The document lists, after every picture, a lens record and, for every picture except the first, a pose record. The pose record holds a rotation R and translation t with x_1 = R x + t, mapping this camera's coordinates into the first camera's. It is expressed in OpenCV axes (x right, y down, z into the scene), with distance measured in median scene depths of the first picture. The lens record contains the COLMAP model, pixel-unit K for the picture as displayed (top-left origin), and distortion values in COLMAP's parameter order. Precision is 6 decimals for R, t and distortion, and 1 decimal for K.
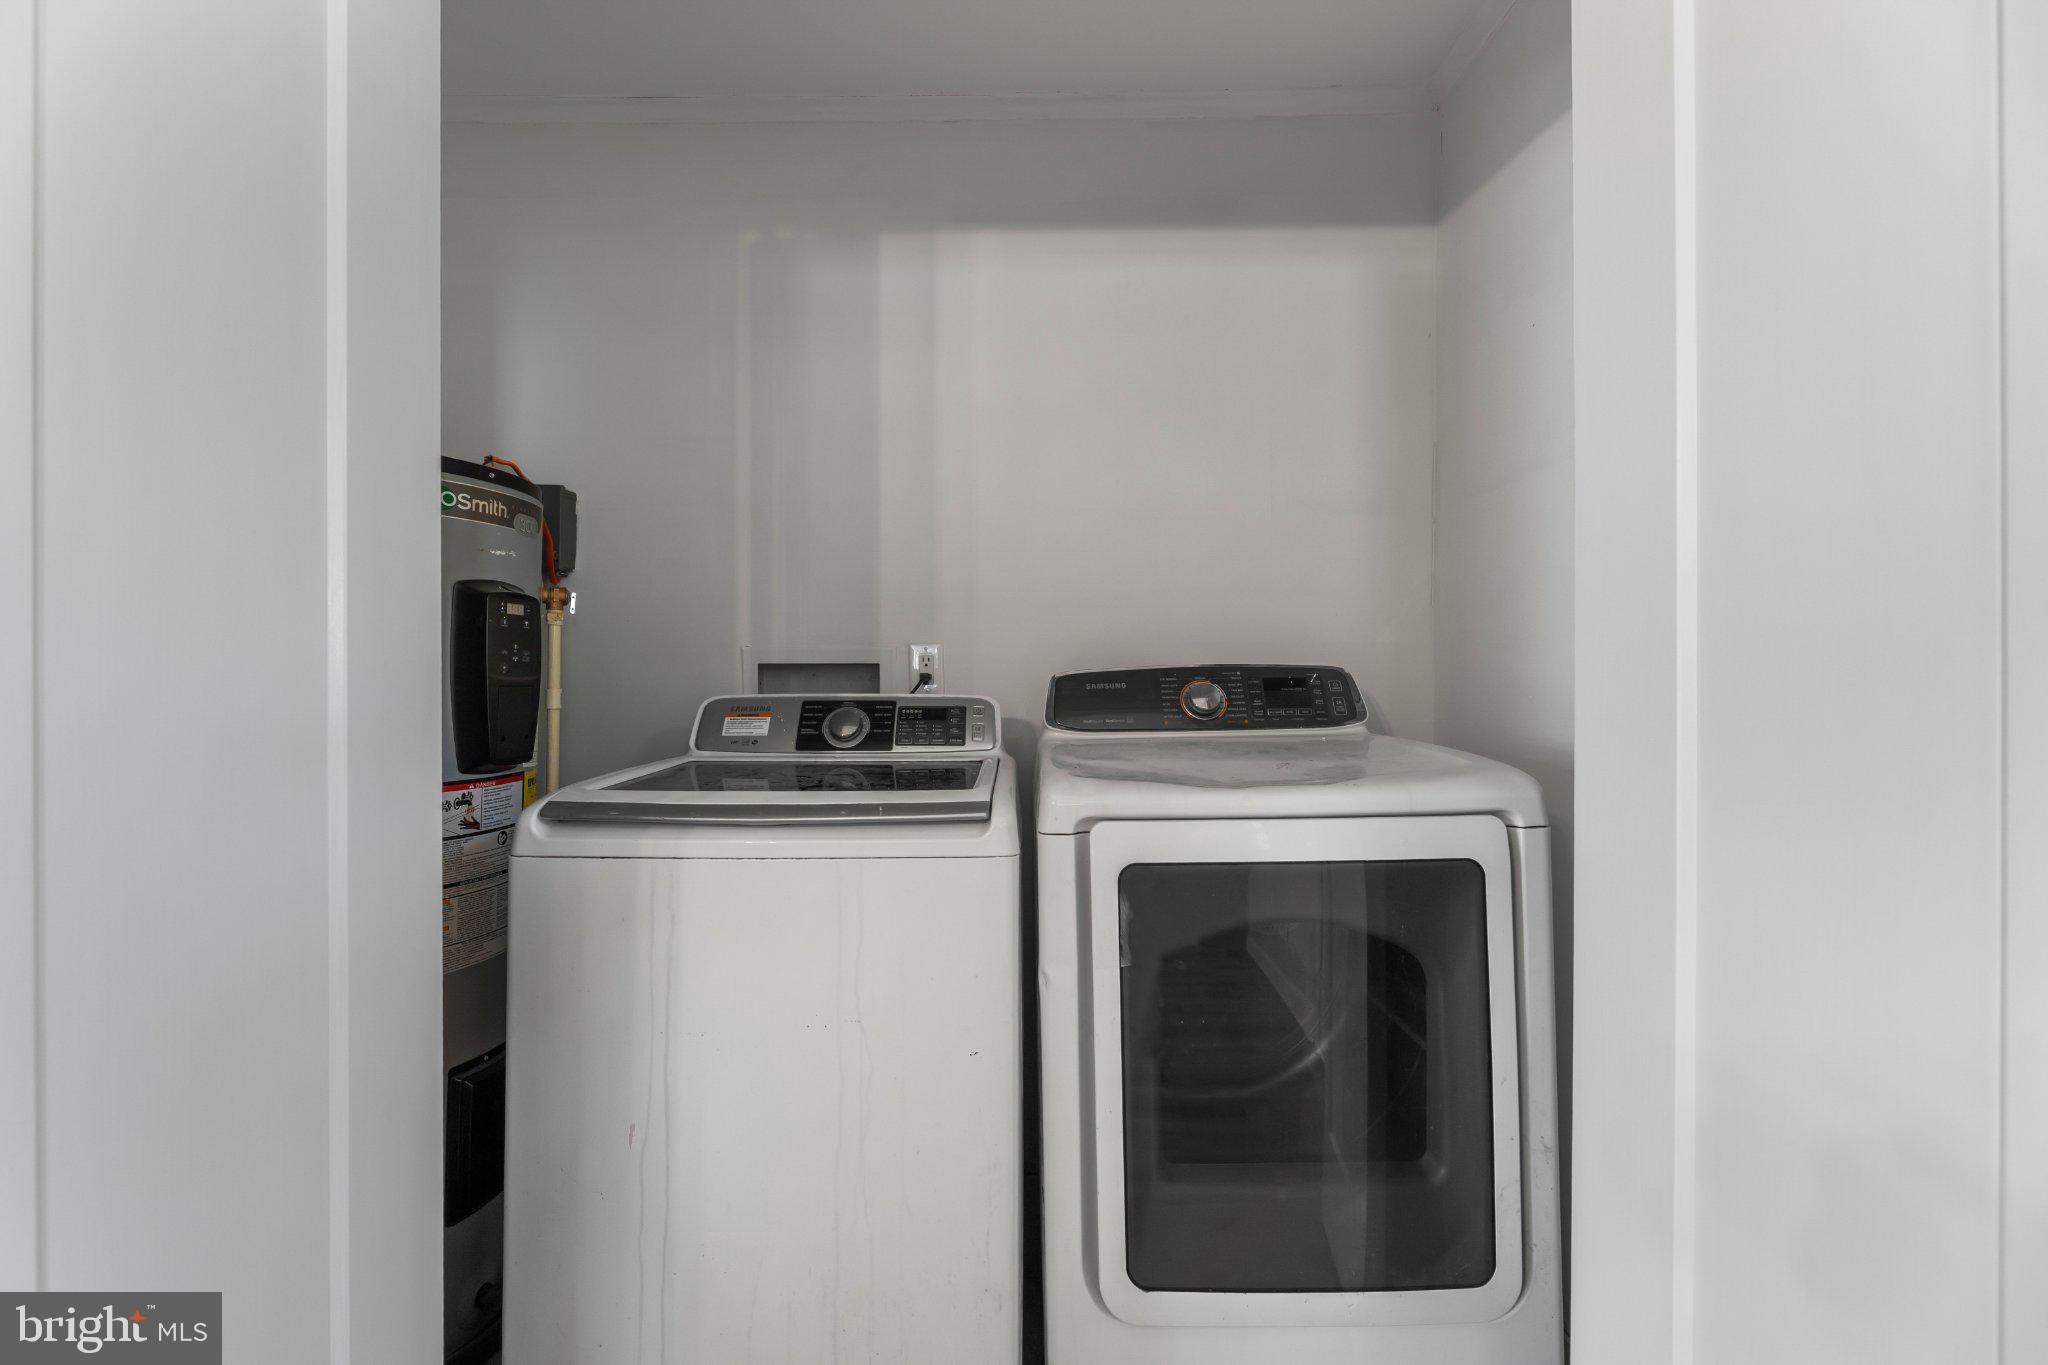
lens RADIAL K [[828.9, 0, 1021.7], [0, 828.9, 680.1], [0, 0, 1]] dist [-0.003795, 0.000991]
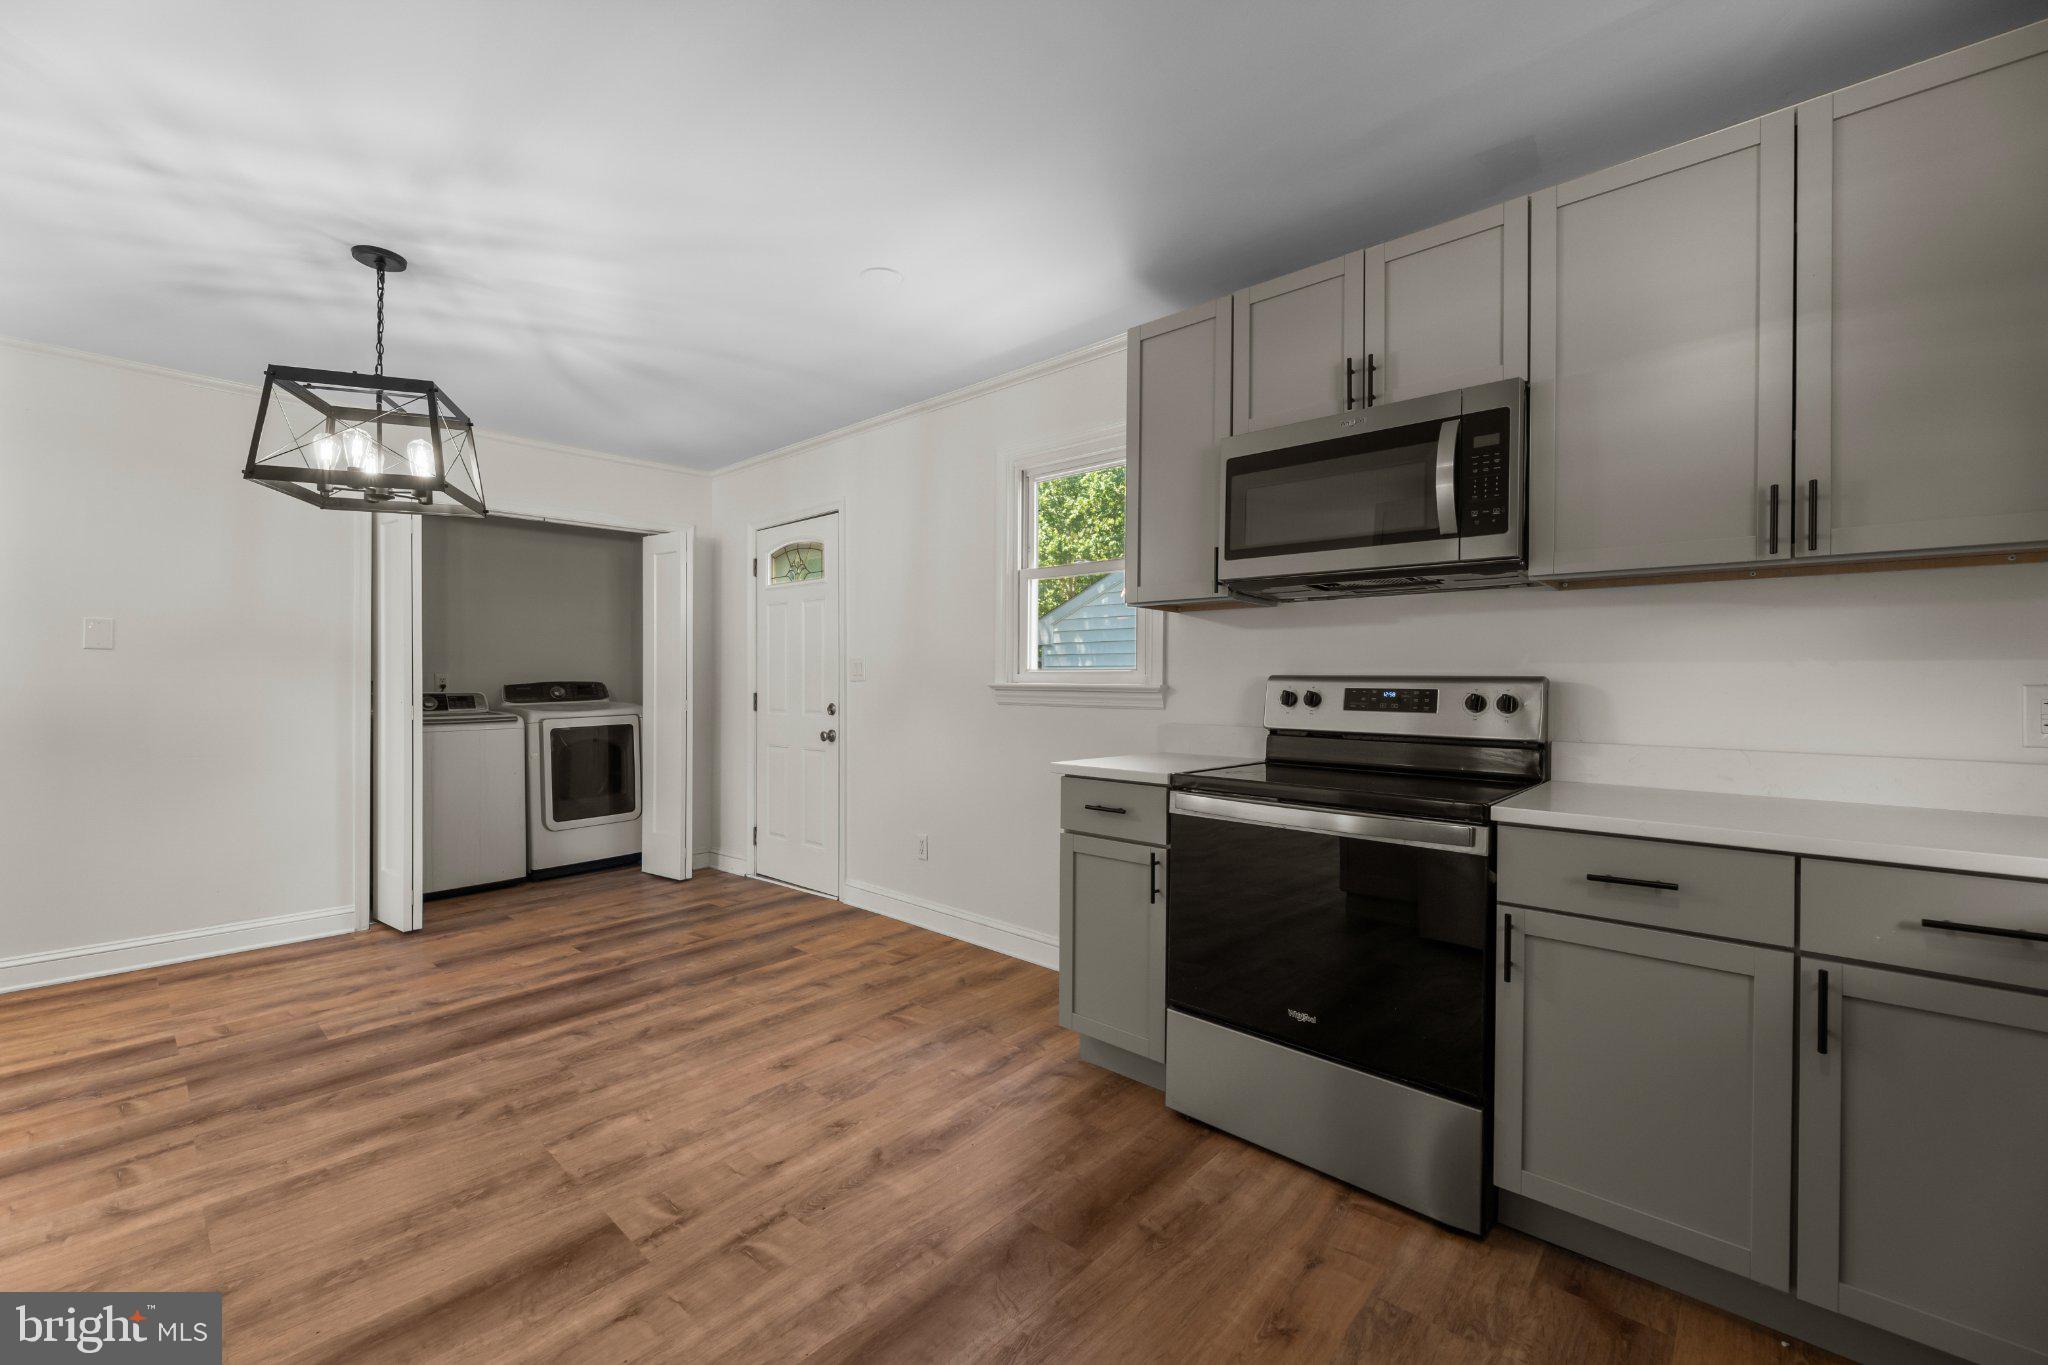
lens RADIAL K [[828.9, 0, 1015.9], [0, 828.9, 679.1], [0, 0, 1]] dist [-0.003795, 0.000991]
pose [[0.670838, -0.002584, 0.741599, -1.478729], [-0.001191, 0.999989, 0.004561, -0.068270], [-0.741603, -0.003943, 0.670828, -3.778664]]
